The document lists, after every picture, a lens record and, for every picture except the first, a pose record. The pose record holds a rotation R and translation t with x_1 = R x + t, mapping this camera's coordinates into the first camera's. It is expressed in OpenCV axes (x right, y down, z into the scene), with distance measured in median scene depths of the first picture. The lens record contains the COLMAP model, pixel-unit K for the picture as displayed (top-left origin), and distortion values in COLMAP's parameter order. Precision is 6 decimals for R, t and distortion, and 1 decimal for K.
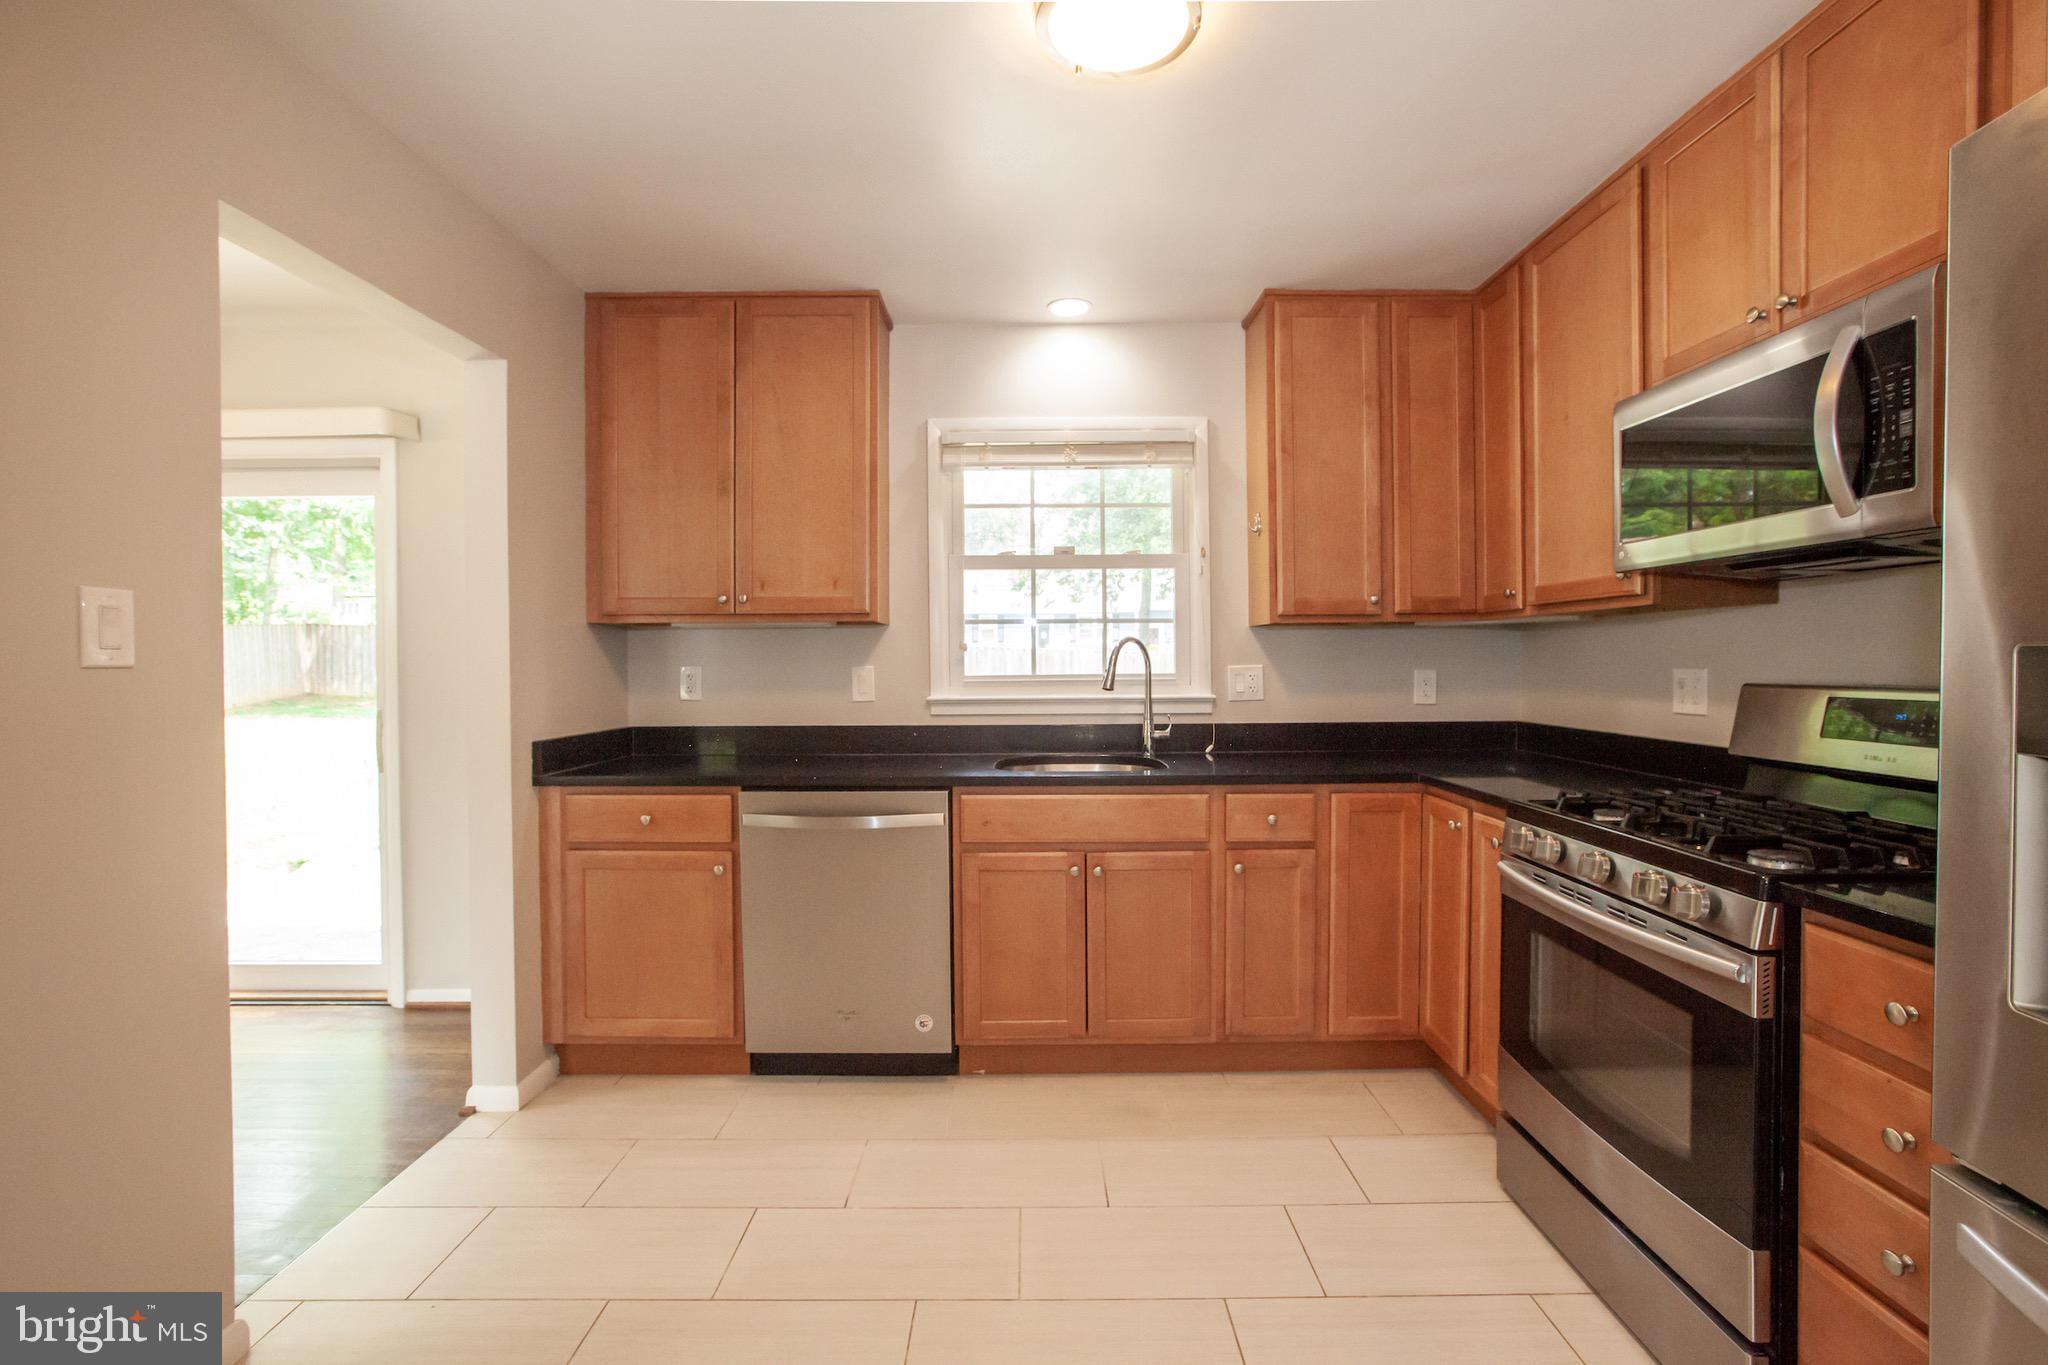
lens RADIAL K [[918.5, 0, 1027.3], [0, 918.5, 670.5], [0, 0, 1]] dist [-0.042568, 0.022691]
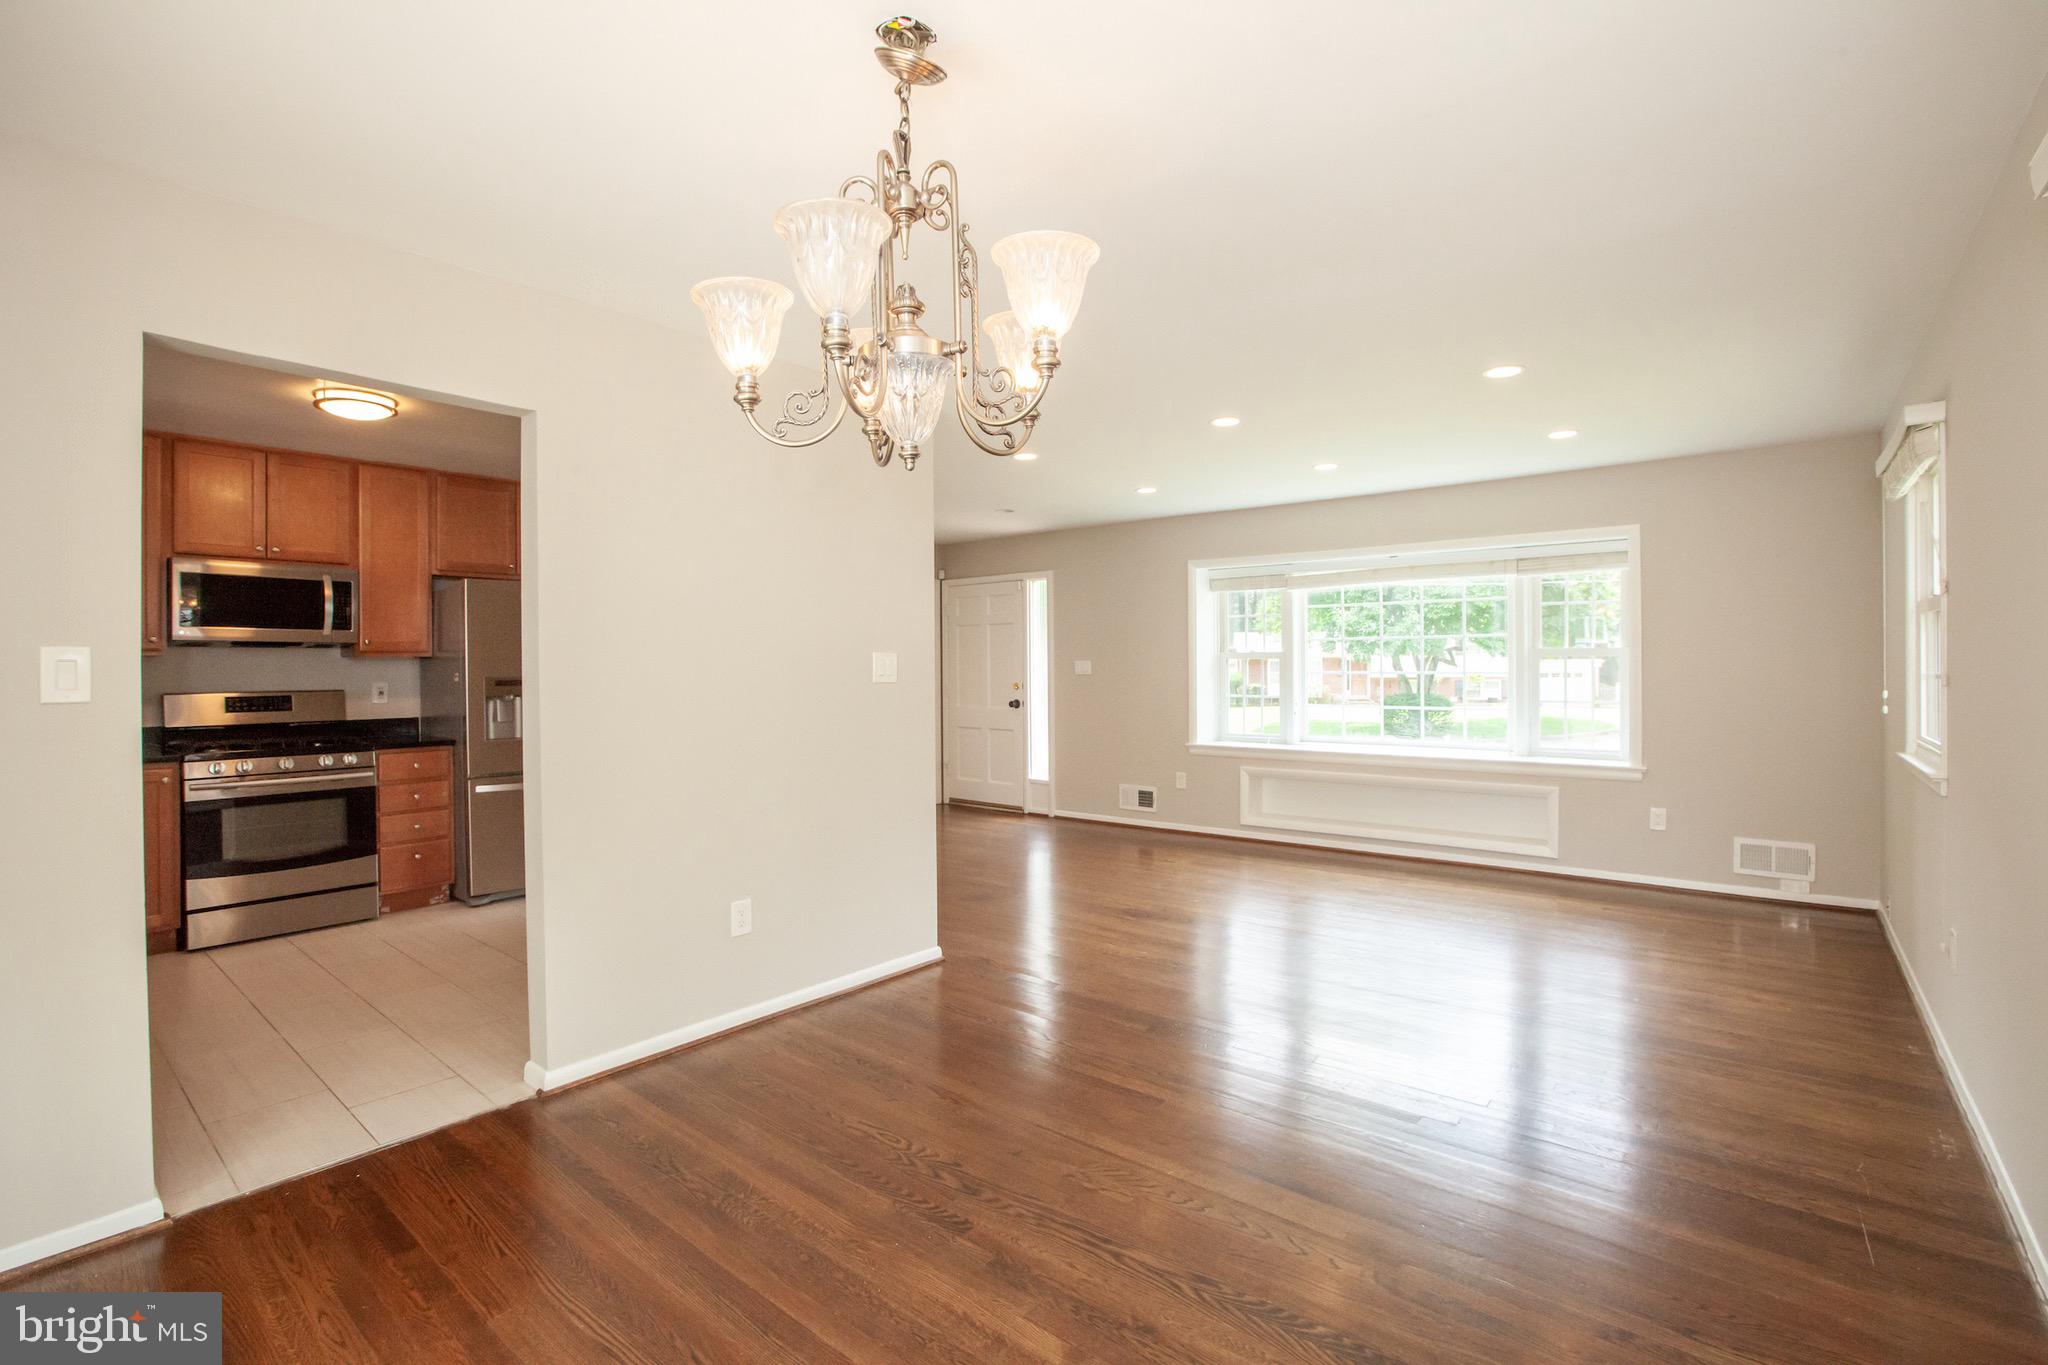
lens RADIAL K [[933.7, 0, 1022.7], [0, 933.7, 664.0], [0, 0, 1]] dist [-0.056953, 0.022398]
pose [[-0.778377, 0.013041, 0.627662, -1.524629], [0.017907, 0.999839, 0.001434, -0.015076], [-0.627542, 0.012356, -0.778485, 1.004320]]
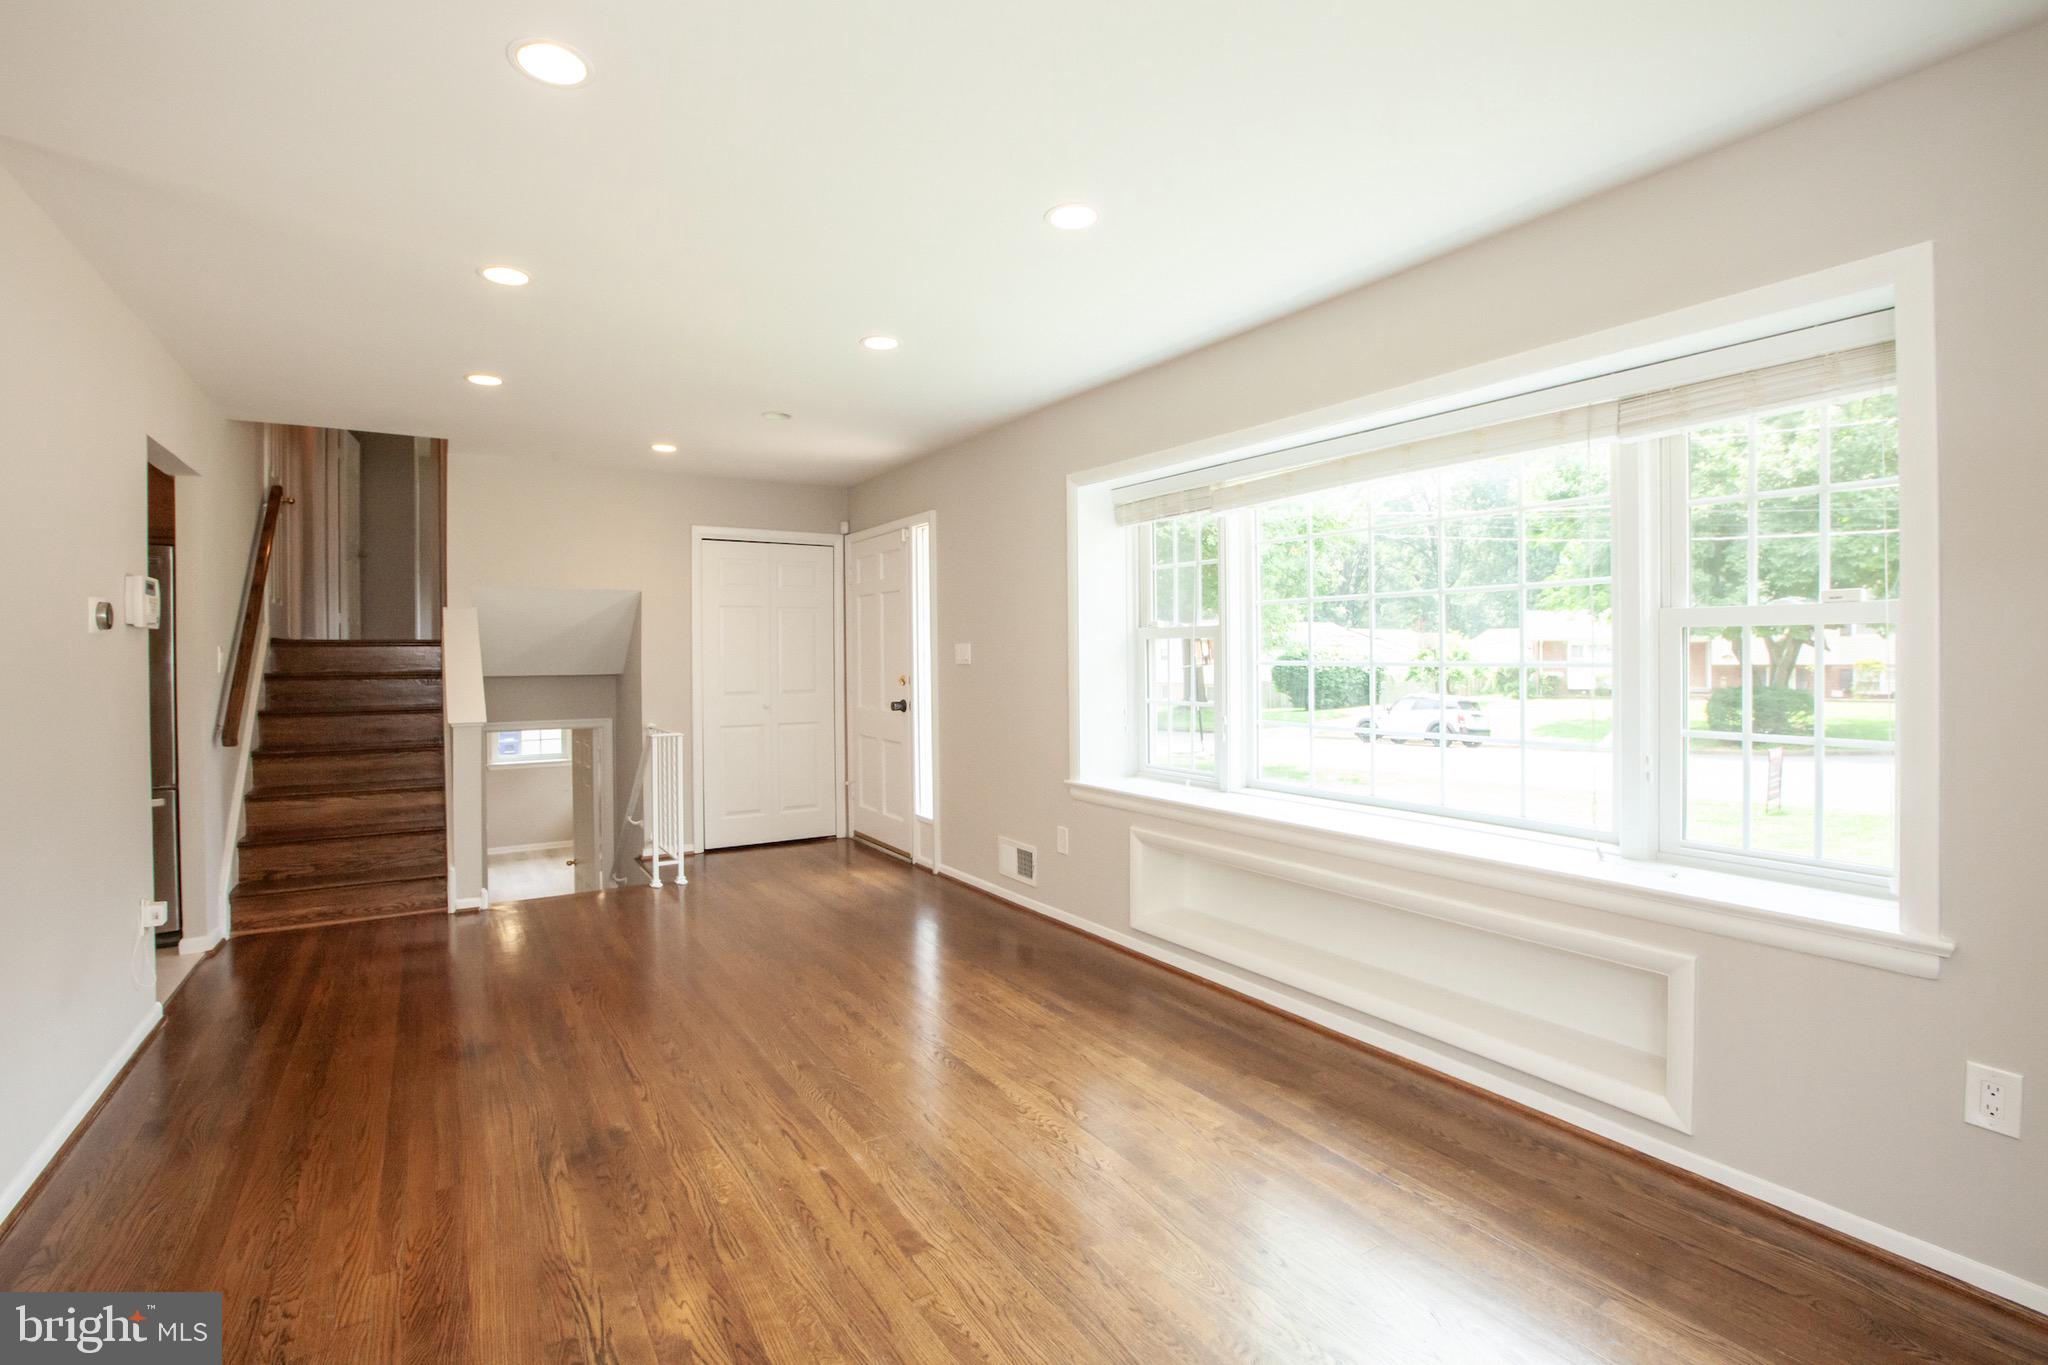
lens RADIAL K [[933.7, 0, 1022.7], [0, 933.7, 664.0], [0, 0, 1]] dist [-0.056953, 0.022398]
pose [[-0.544025, 0.000918, 0.839069, -1.518723], [0.019797, 0.999735, 0.011742, 0.003070], [-0.838836, 0.022999, -0.543899, -0.315589]]
